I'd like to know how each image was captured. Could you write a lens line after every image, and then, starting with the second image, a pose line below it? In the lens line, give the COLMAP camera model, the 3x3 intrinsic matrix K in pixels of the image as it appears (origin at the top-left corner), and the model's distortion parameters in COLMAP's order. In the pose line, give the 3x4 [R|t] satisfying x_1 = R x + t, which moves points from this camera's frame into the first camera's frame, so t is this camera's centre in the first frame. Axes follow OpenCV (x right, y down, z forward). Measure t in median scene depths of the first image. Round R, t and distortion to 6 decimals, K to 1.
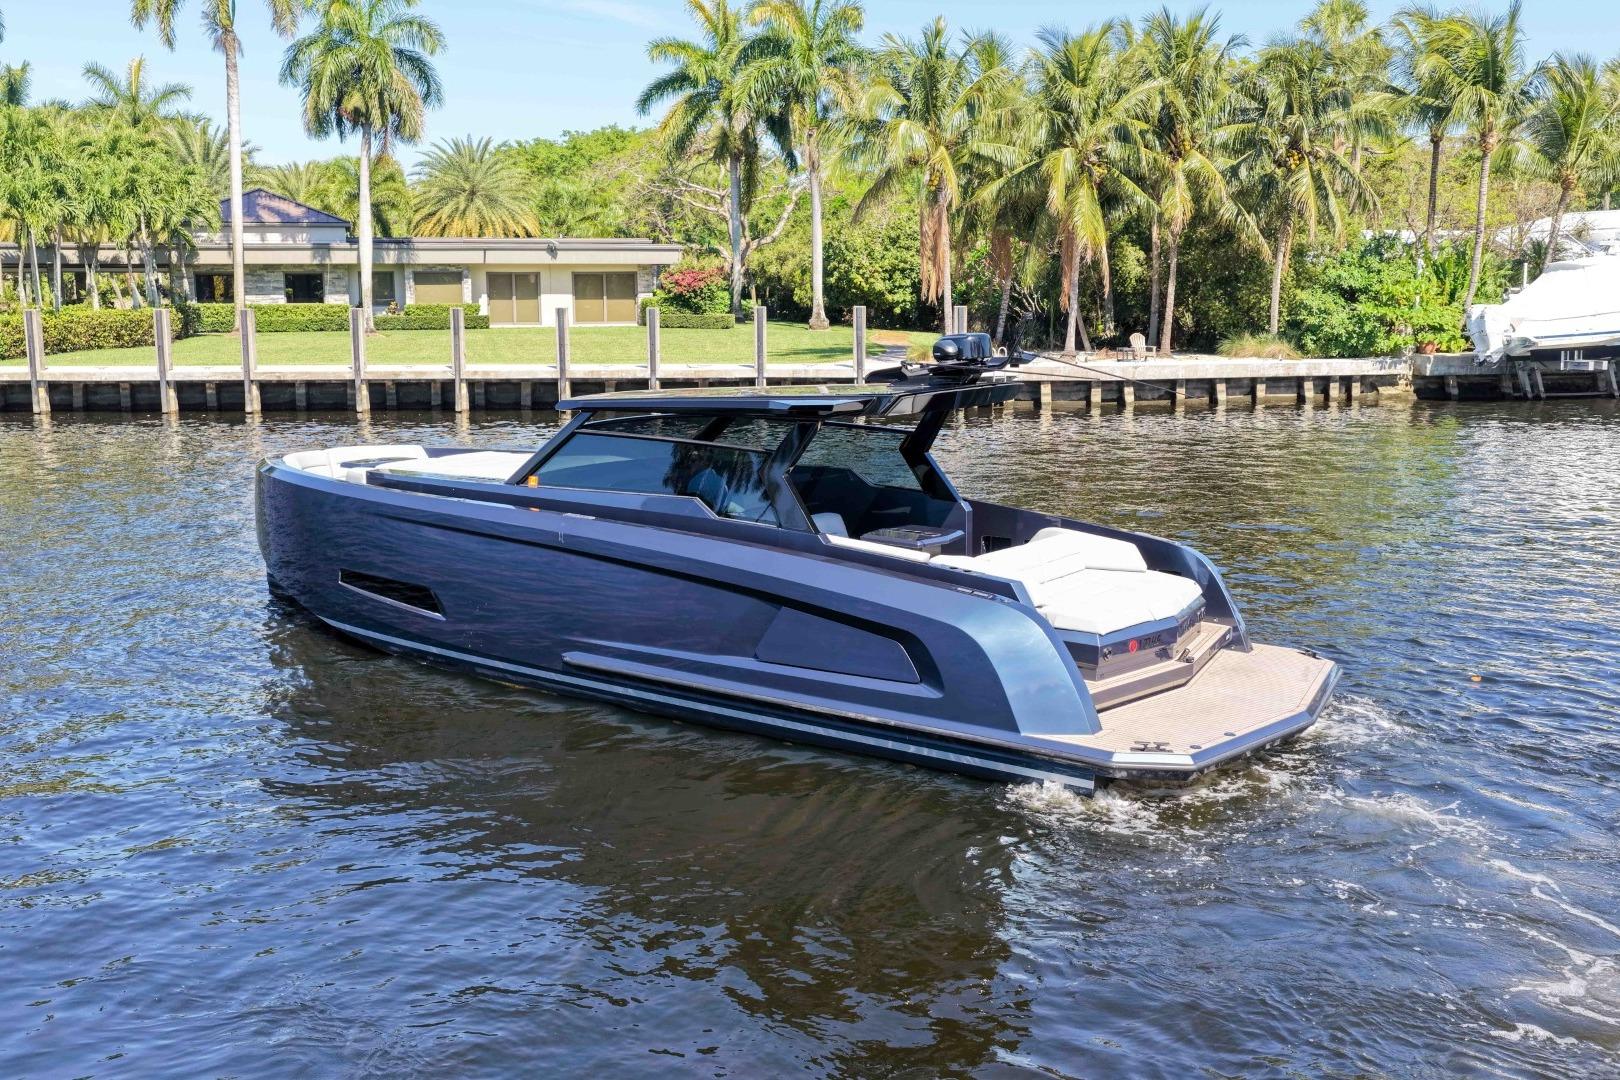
lens RADIAL K [[1623.3, 0, 831.2], [0, 1623.3, 535.4], [0, 0, 1]] dist [0.001682, -0.002270]
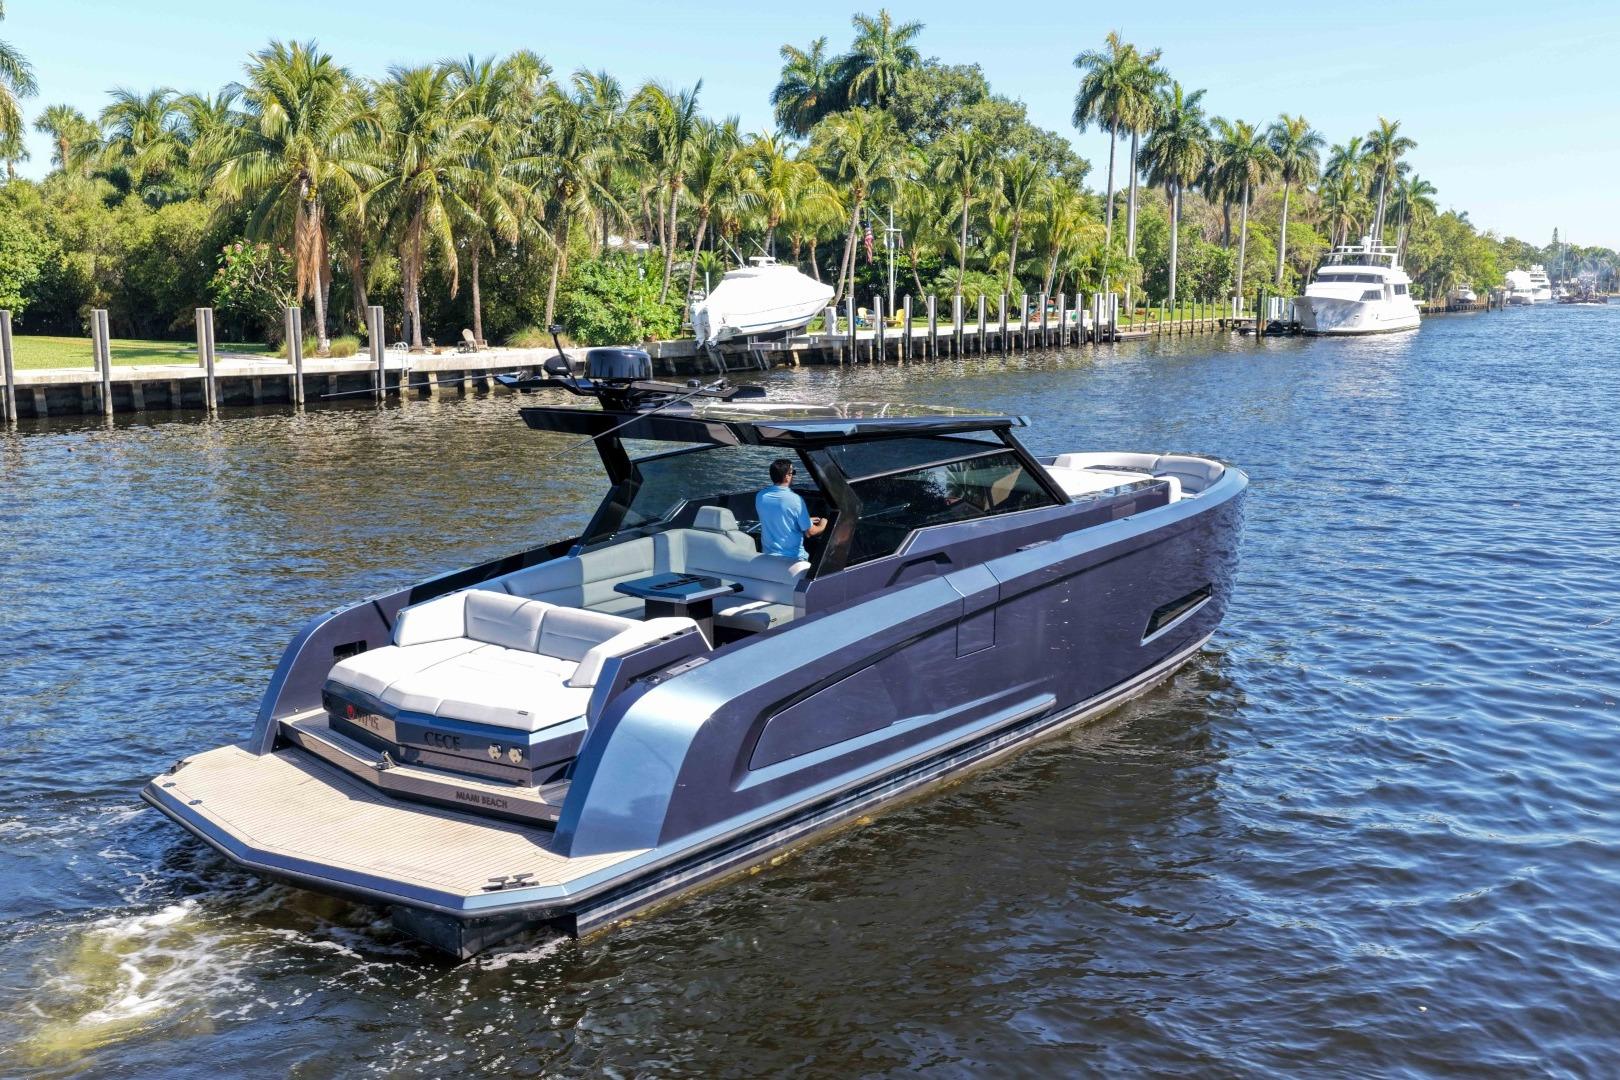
lens RADIAL K [[1623.3, 0, 831.2], [0, 1623.3, 535.4], [0, 0, 1]] dist [0.001682, -0.002270]
pose [[0.691474, -0.107545, 0.714351, -0.478483], [0.109921, 0.993006, 0.043095, 0.001720], [-0.713989, 0.048723, 0.698459, 0.001857]]
